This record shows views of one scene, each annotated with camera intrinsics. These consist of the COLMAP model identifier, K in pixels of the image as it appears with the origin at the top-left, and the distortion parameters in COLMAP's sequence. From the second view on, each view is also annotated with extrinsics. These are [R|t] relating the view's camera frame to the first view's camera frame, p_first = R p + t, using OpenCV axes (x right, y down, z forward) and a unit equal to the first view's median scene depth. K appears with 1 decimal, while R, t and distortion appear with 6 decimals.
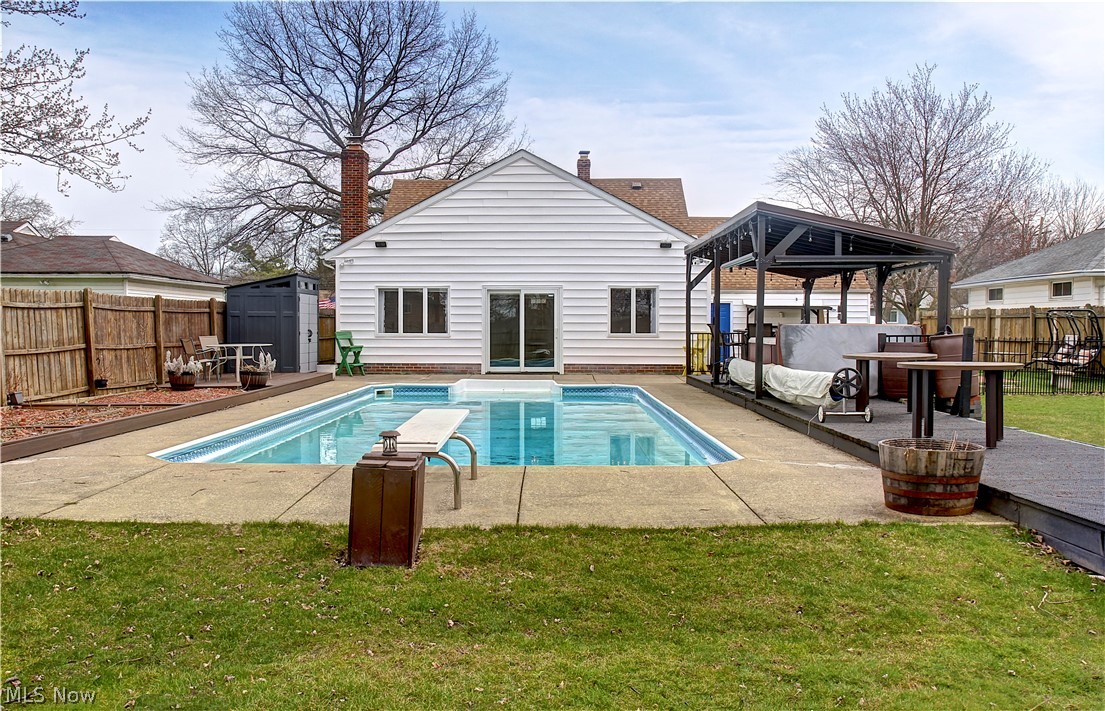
lens RADIAL K [[910.4, 0, 557.6], [0, 910.4, 355.3], [0, 0, 1]] dist [-0.047720, 0.041424]
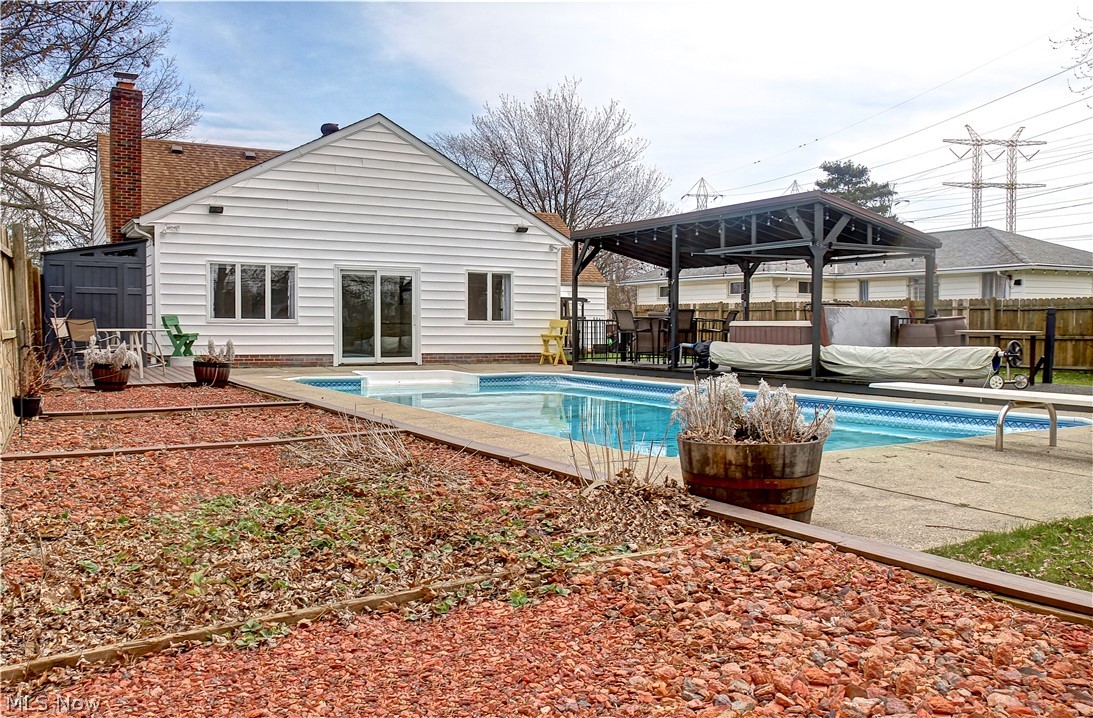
lens RADIAL K [[916.2, 0, 538.1], [0, 916.2, 361.1], [0, 0, 1]] dist [-0.012532, 0.012607]
pose [[0.869116, -0.014773, 0.494387, -0.348208], [0.011179, 0.999885, 0.010225, 0.008983], [-0.494481, -0.003360, 0.869182, 0.139983]]
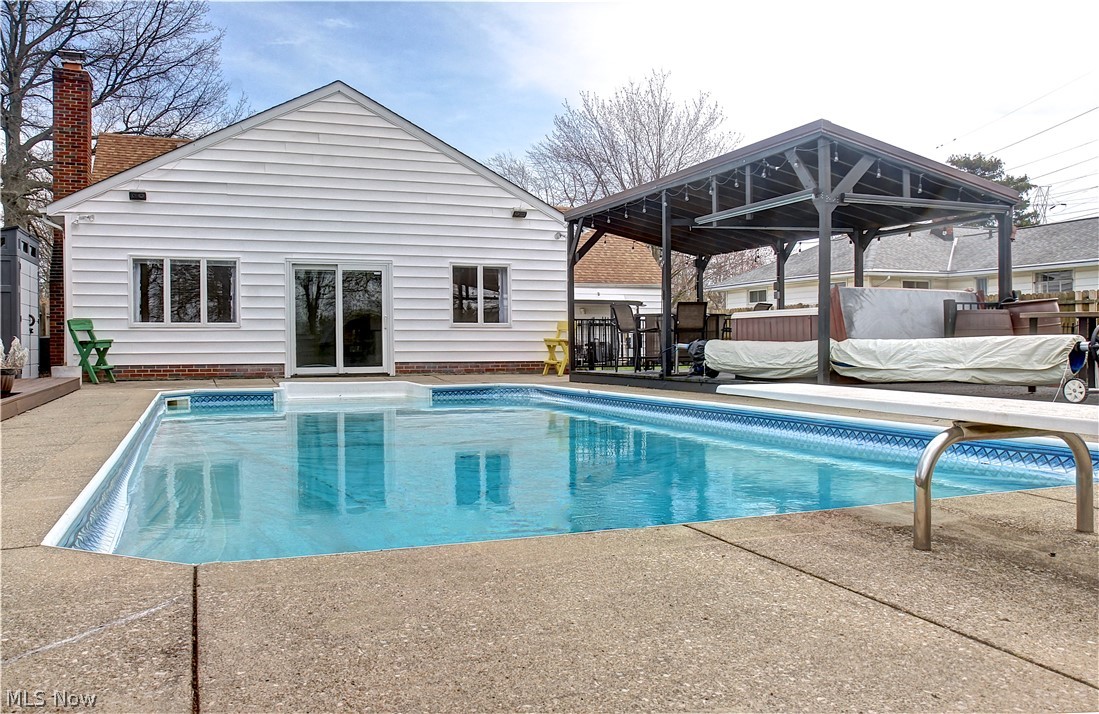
lens RADIAL K [[905.5, 0, 552.7], [0, 905.5, 358.9], [0, 0, 1]] dist [-0.047720, 0.041424]
pose [[0.929743, -0.012568, 0.367993, -0.151577], [0.018605, 0.999744, -0.012862, 0.018875], [-0.367738, 0.018805, 0.929739, 0.236599]]
